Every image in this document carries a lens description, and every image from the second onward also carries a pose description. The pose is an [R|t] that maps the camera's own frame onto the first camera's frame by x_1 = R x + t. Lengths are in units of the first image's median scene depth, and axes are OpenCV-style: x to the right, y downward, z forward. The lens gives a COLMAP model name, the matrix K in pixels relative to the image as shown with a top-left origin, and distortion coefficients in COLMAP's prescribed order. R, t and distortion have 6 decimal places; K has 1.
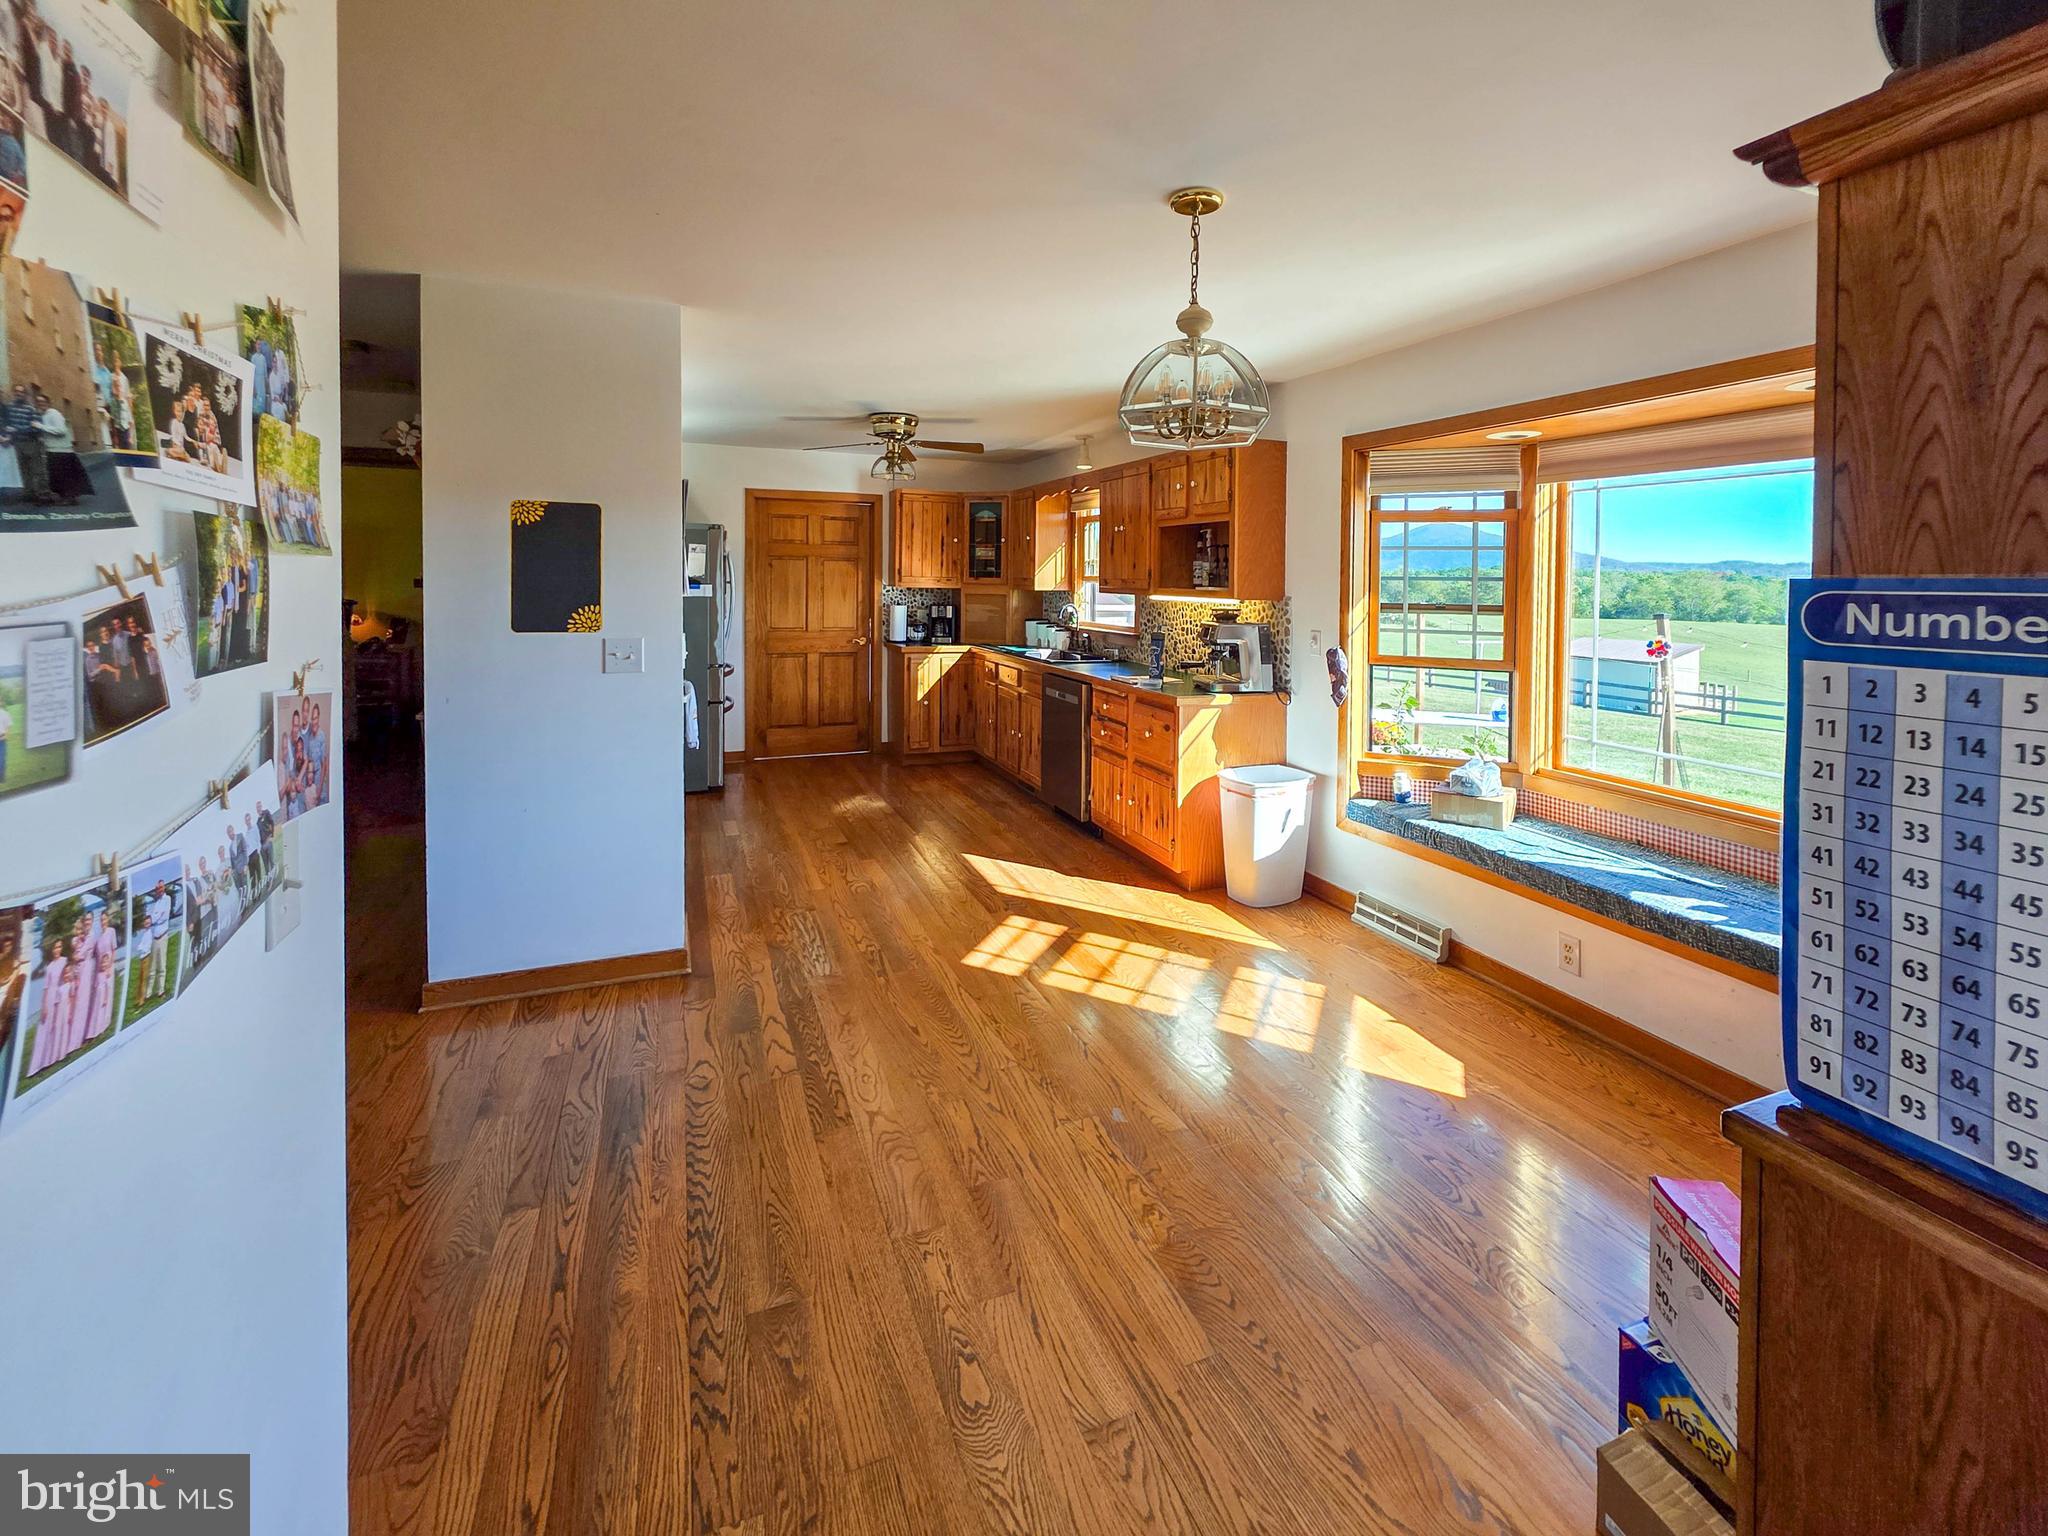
lens RADIAL K [[1049.9, 0, 1024.0], [0, 1049.9, 768.0], [0, 0, 1]] dist [-0.002585, -0.000050]
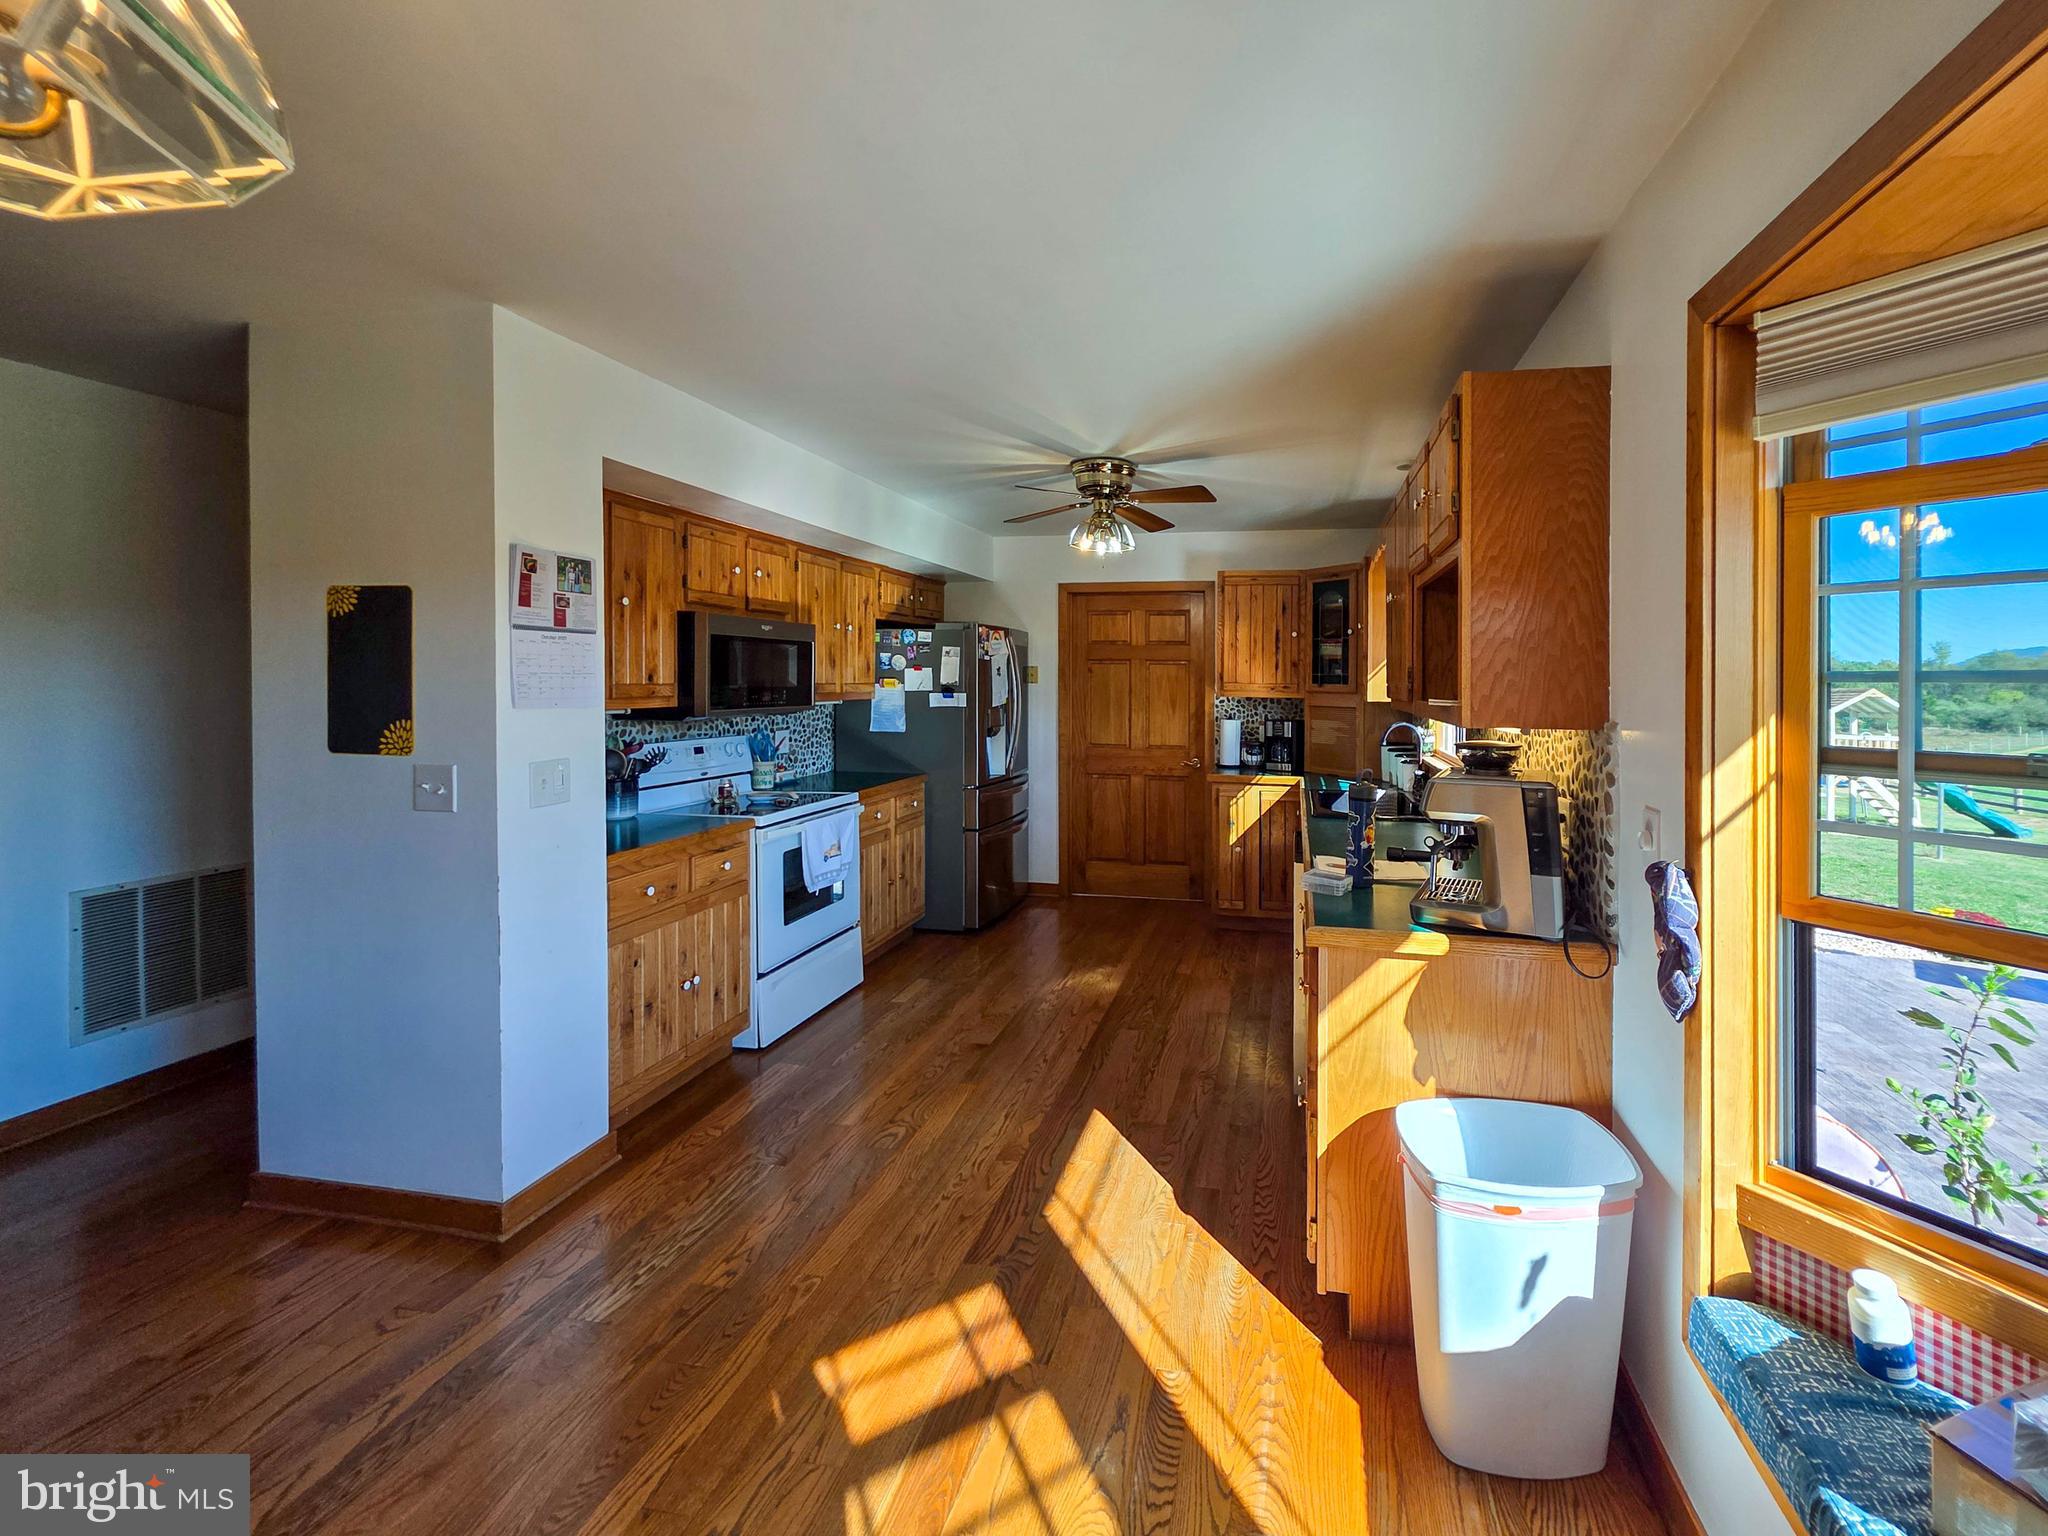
lens RADIAL K [[982.3, 0, 1024.0], [0, 982.3, 768.0], [0, 0, 1]] dist [0.000220, -0.000117]
pose [[0.824685, 0.044322, -0.563854, 0.172593], [-0.098555, 0.992934, -0.066095, -0.058384], [0.556940, 0.110078, 0.823226, 0.332579]]
